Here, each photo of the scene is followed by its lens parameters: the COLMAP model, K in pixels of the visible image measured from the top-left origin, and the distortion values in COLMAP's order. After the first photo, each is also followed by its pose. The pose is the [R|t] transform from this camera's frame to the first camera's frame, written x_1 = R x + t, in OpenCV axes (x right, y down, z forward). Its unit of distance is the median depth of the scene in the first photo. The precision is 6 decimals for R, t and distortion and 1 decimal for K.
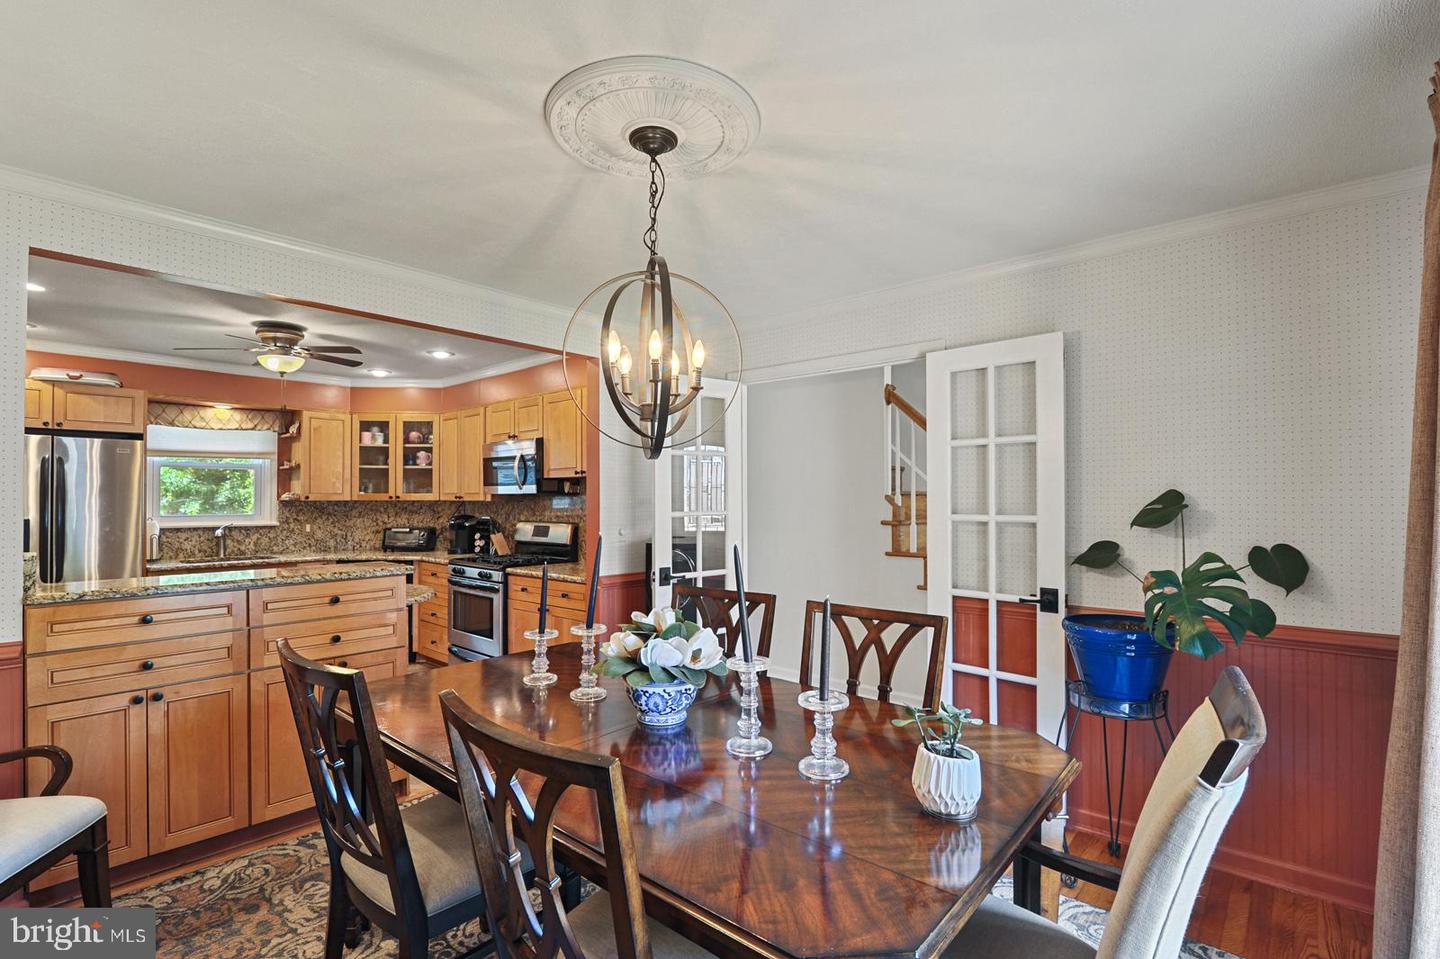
lens RADIAL K [[675.3, 0, 720.2], [0, 675.3, 490.0], [0, 0, 1]] dist [-0.021462, 0.001551]
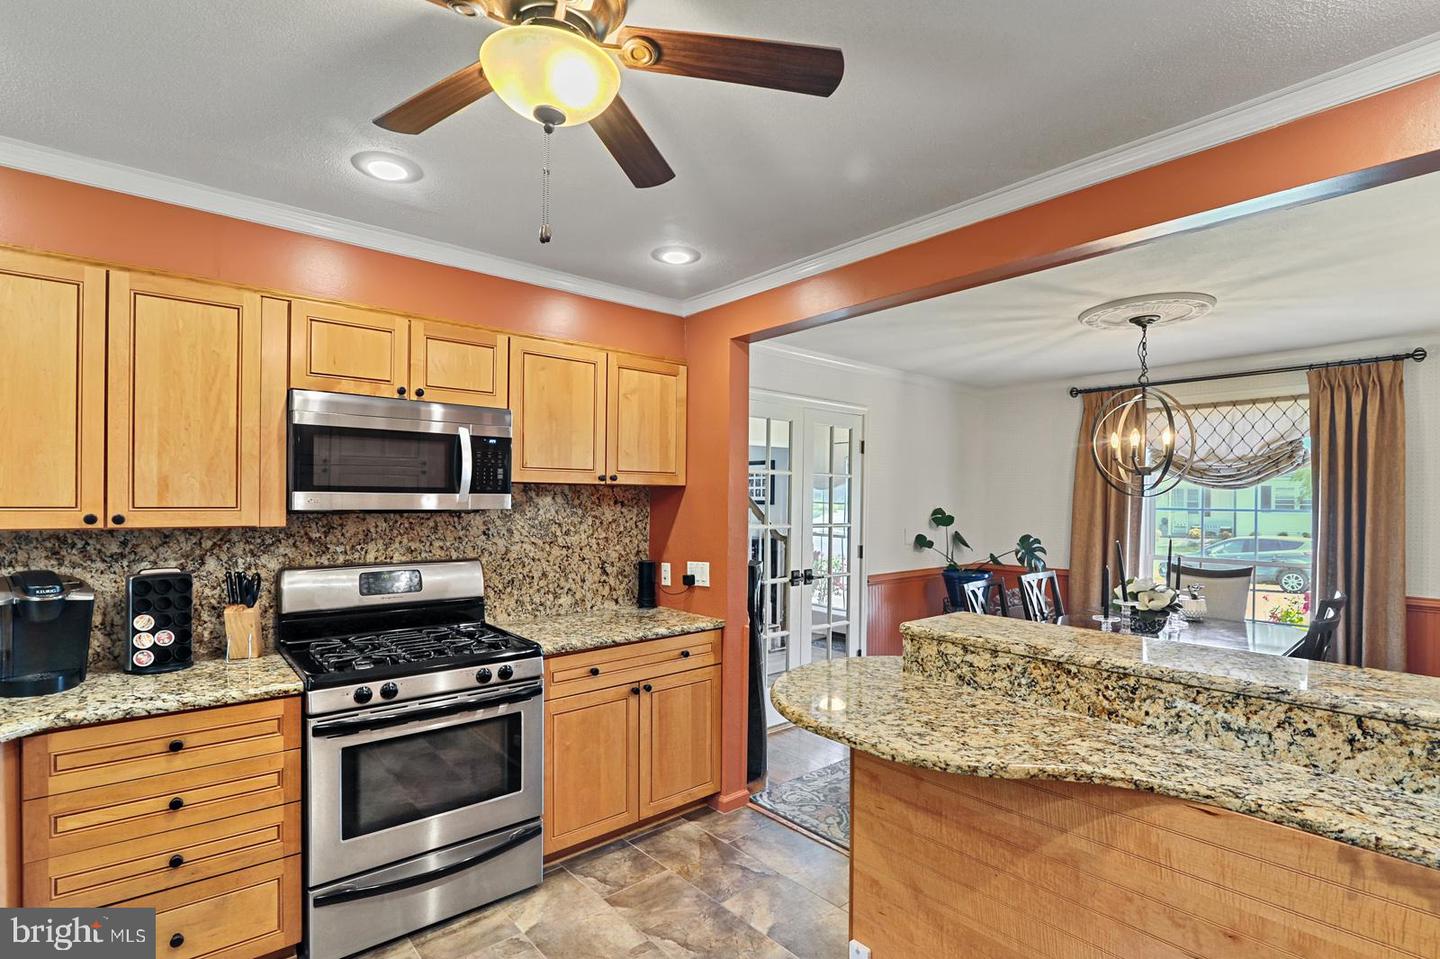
lens RADIAL K [[675.3, 0, 724.8], [0, 675.3, 506.9], [0, 0, 1]] dist [-0.021462, 0.001551]
pose [[0.120208, -0.007030, 0.992724, -0.690096], [-0.018940, 0.999777, 0.009373, -0.004650], [-0.992568, -0.019929, 0.120048, 0.646383]]
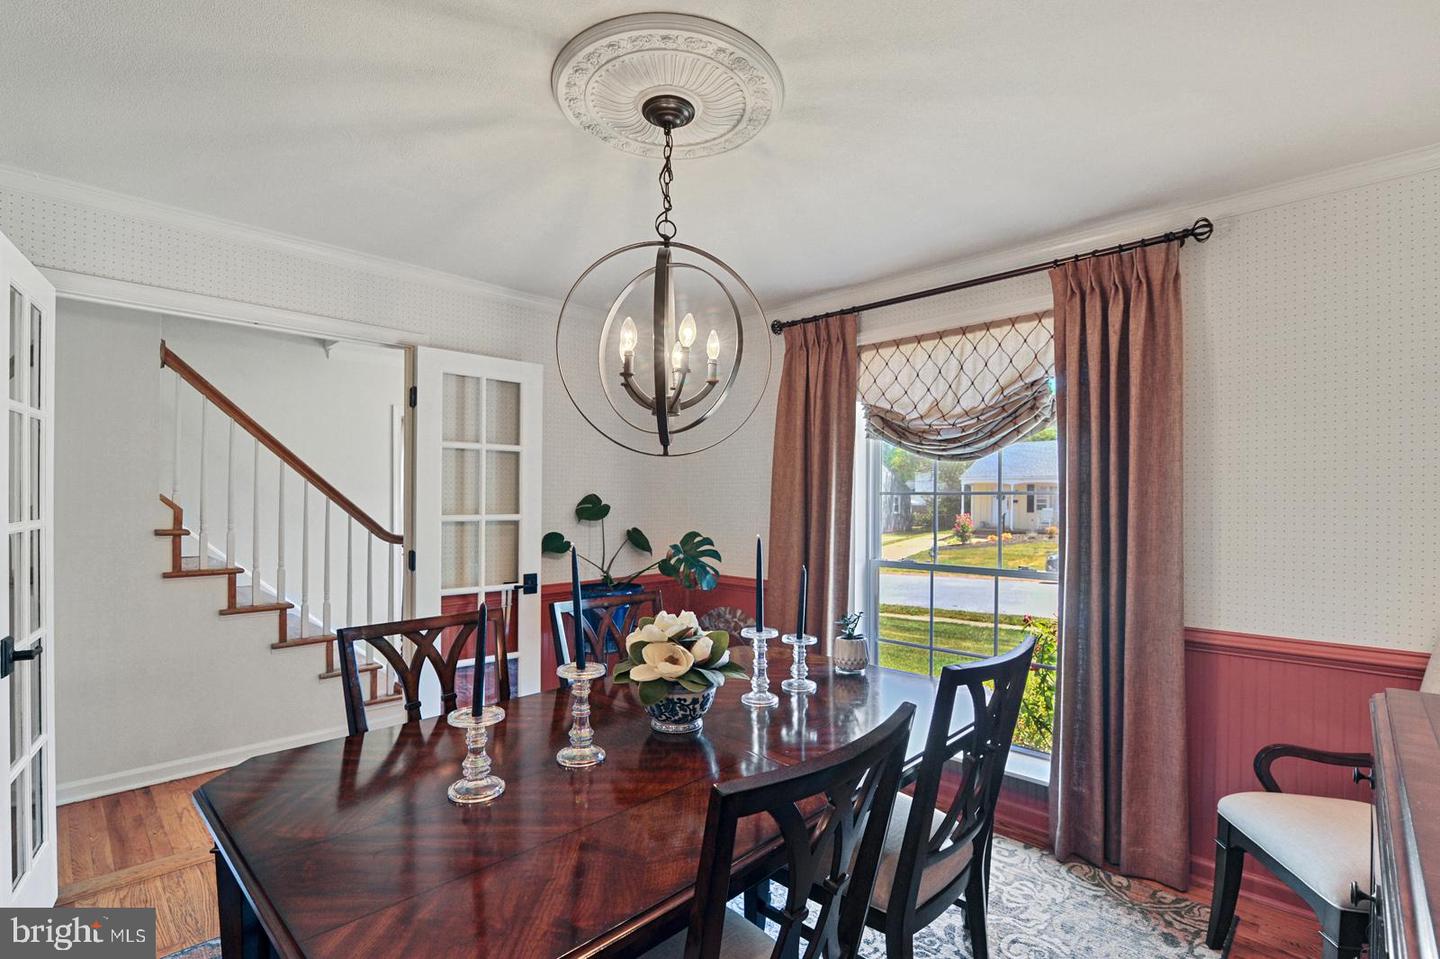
lens RADIAL K [[675.3, 0, 718.9], [0, 675.3, 507.0], [0, 0, 1]] dist [-0.021462, 0.001551]
pose [[0.034963, -0.003519, 0.999382, -0.355828], [-0.015786, 0.999867, 0.004073, 0.007677], [-0.999264, -0.015919, 0.034903, 0.306441]]
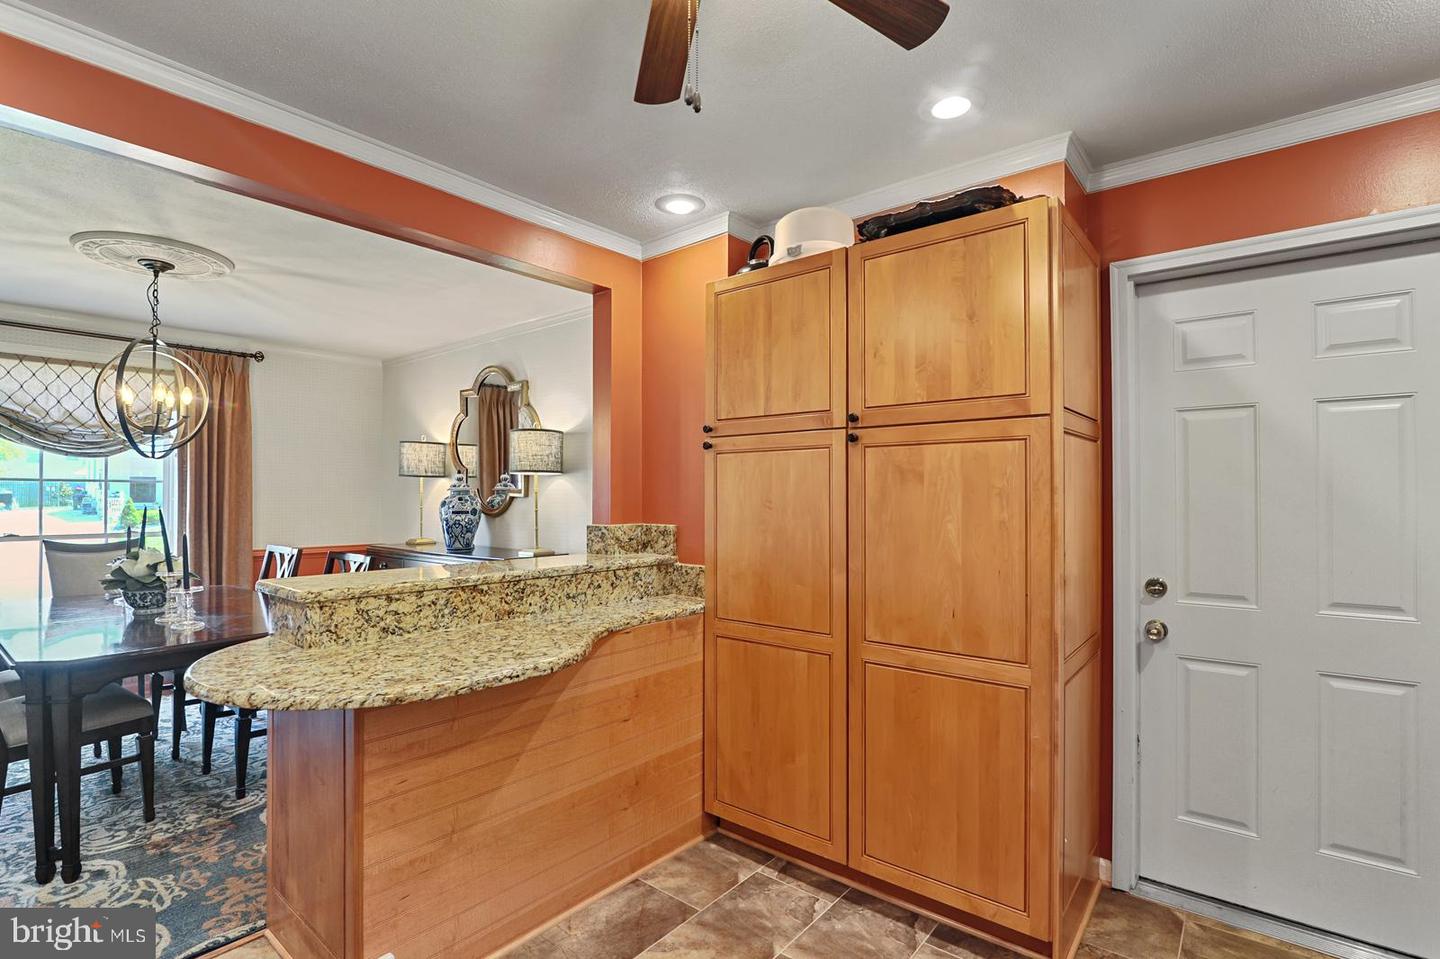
lens RADIAL K [[675.3, 0, 716.7], [0, 675.3, 487.1], [0, 0, 1]] dist [-0.021462, 0.001551]
pose [[-0.998511, -0.000958, -0.054535, -0.475353], [0.000300, 0.999734, -0.023049, 0.021153], [0.054542, -0.023031, -0.998246, 0.917446]]
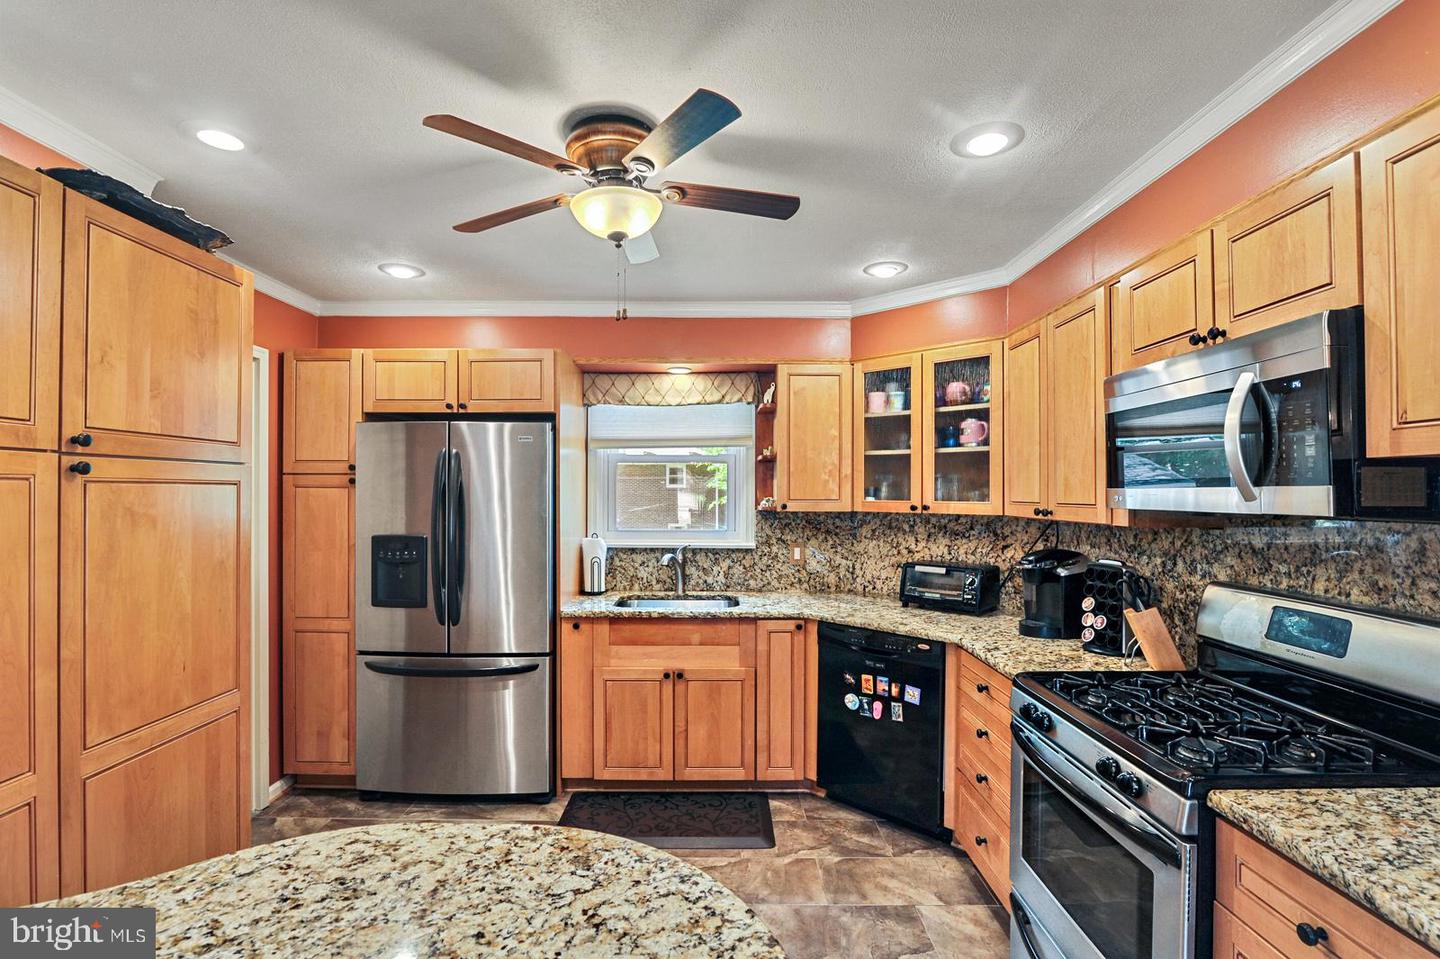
lens RADIAL K [[675.3, 0, 716.2], [0, 675.3, 488.1], [0, 0, 1]] dist [-0.021462, 0.001551]
pose [[0.669500, -0.002121, -0.742809, -0.205480], [0.005637, 0.999982, 0.002226, -0.007055], [0.742790, -0.005678, 0.669500, 0.548677]]
